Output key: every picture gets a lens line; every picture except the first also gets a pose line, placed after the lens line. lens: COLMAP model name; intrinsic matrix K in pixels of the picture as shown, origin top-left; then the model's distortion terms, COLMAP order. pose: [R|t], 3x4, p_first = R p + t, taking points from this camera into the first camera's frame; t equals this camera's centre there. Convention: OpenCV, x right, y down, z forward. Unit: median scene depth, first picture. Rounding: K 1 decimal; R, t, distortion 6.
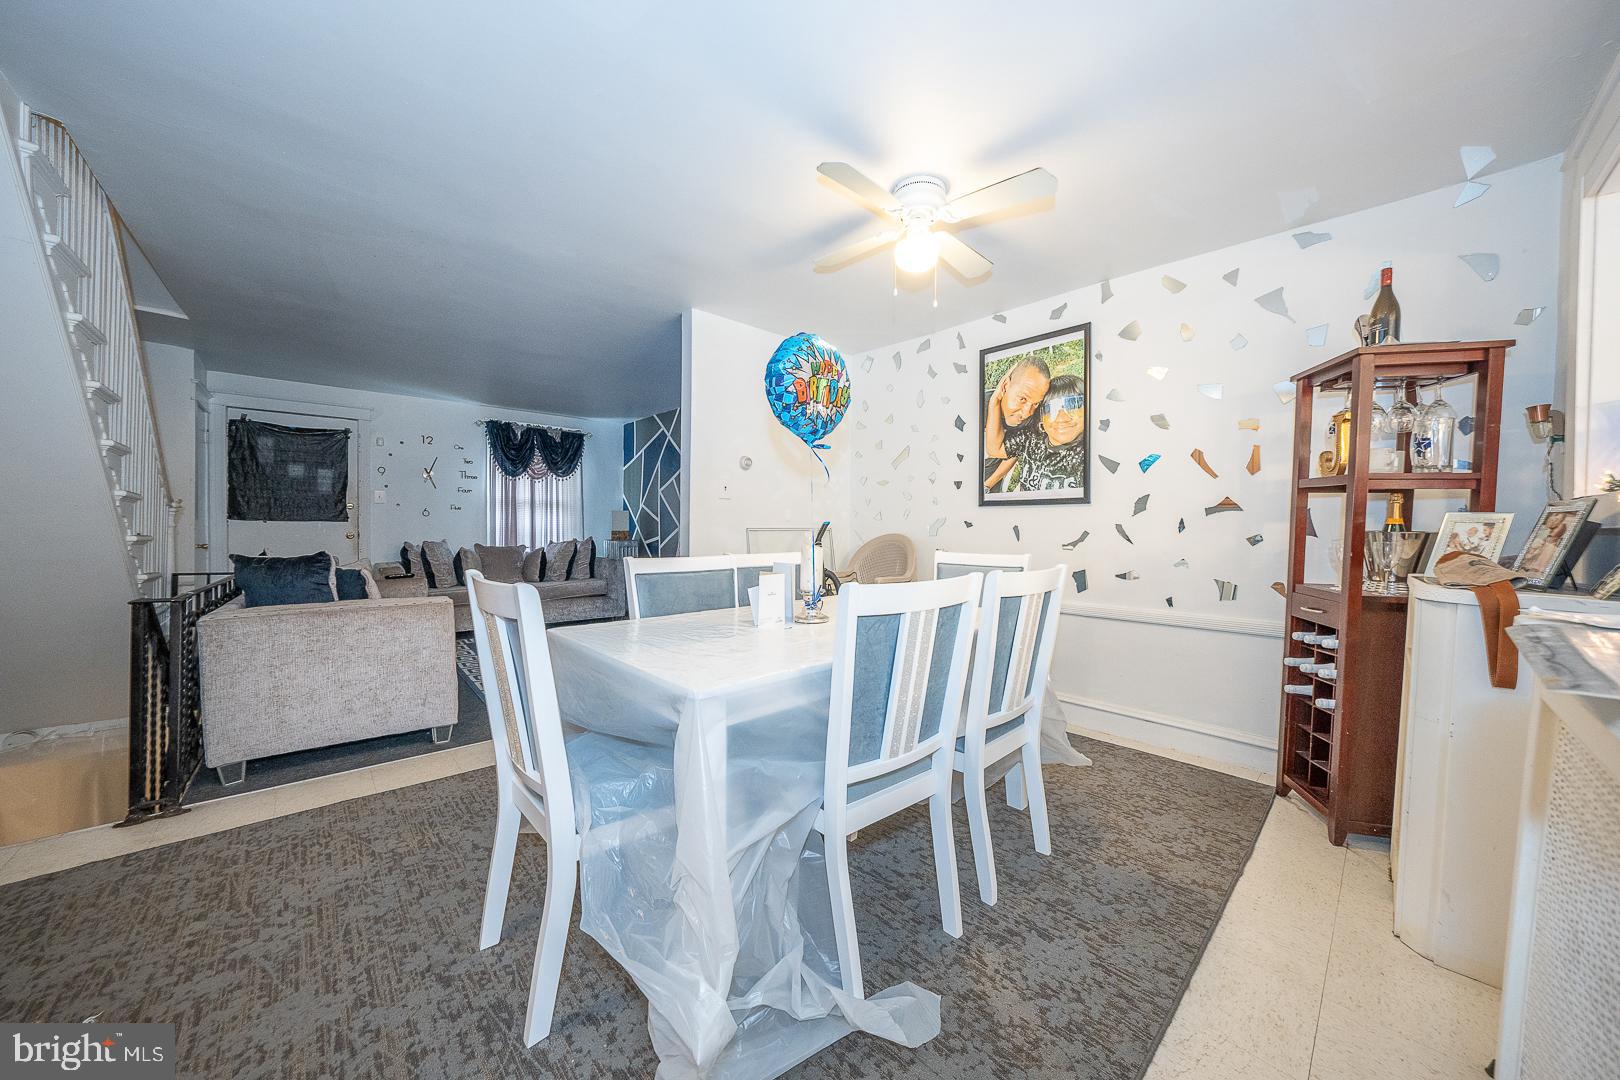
lens RADIAL K [[558.5, 0, 814.0], [0, 558.5, 535.8], [0, 0, 1]] dist [-0.026198, 0.004966]
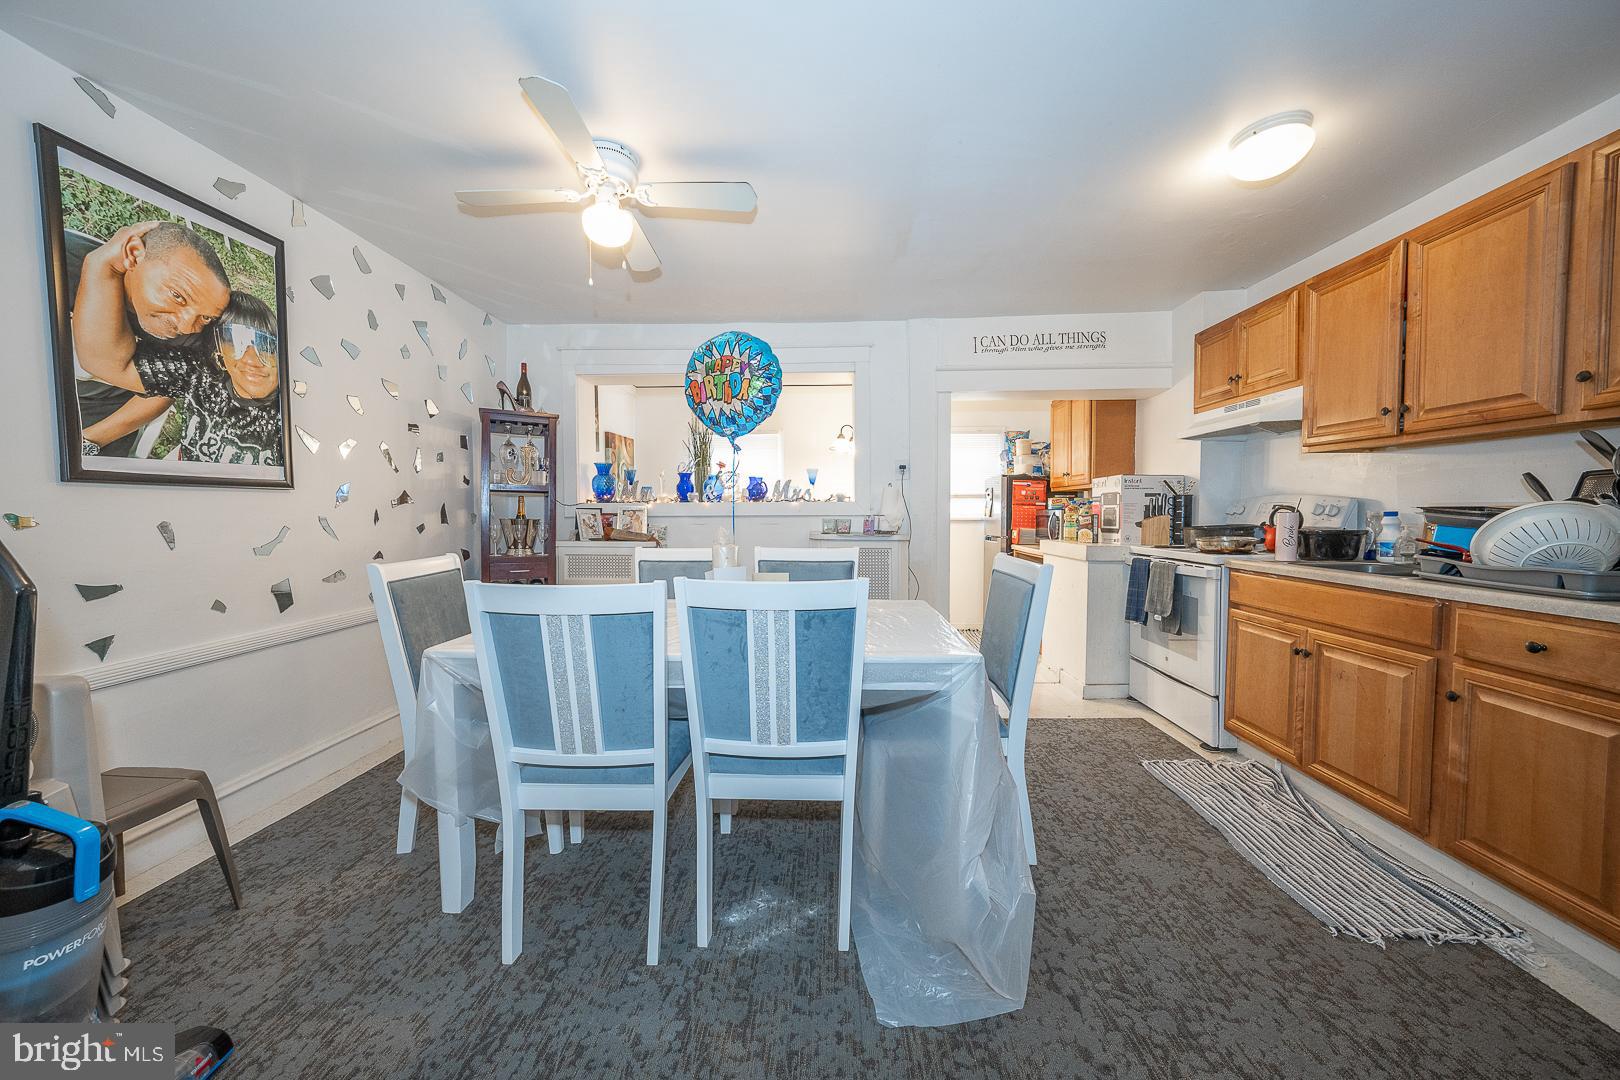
lens RADIAL K [[558.5, 0, 812.3], [0, 558.5, 537.2], [0, 0, 1]] dist [-0.026198, 0.004966]
pose [[-0.709843, -0.040992, 0.703167, -0.490282], [0.007234, 0.997828, 0.065473, -0.035370], [-0.704323, 0.051562, -0.708004, 0.976959]]
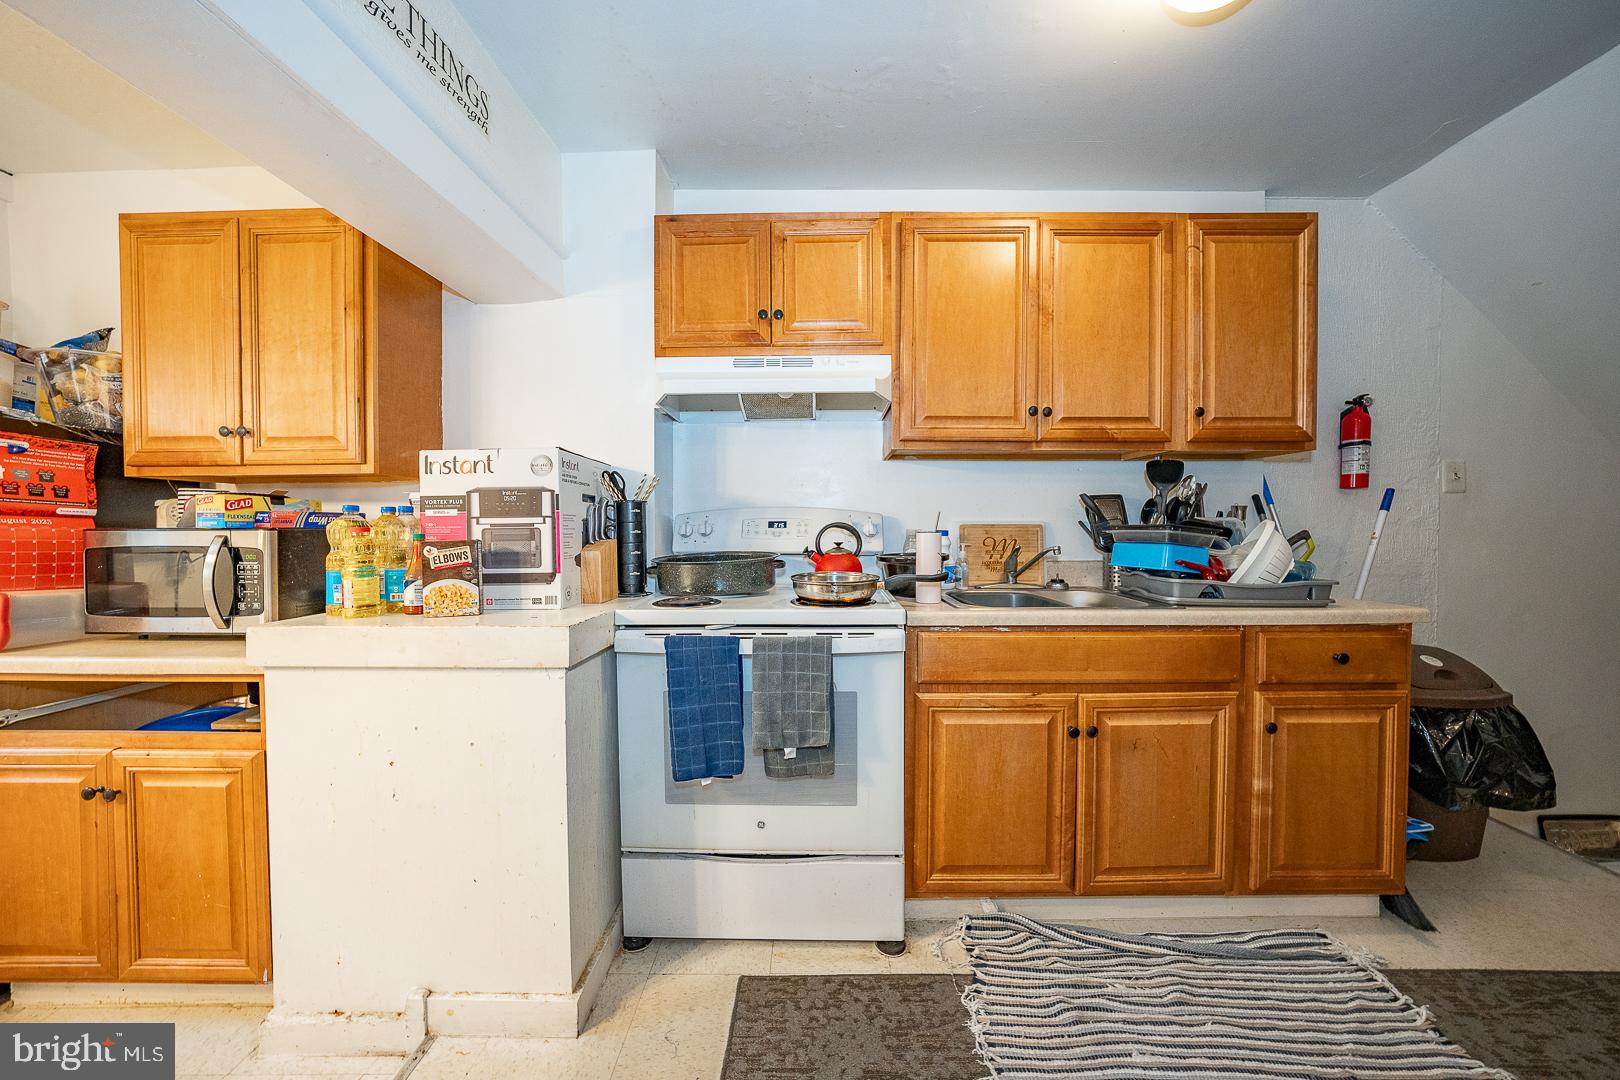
lens RADIAL K [[558.5, 0, 811.1], [0, 558.5, 537.6], [0, 0, 1]] dist [-0.026198, 0.004966]
pose [[-0.686516, 0.004447, -0.727102, 0.036247], [-0.014258, 0.999707, 0.019576, -0.018984], [0.726975, 0.023806, -0.686251, 0.262933]]
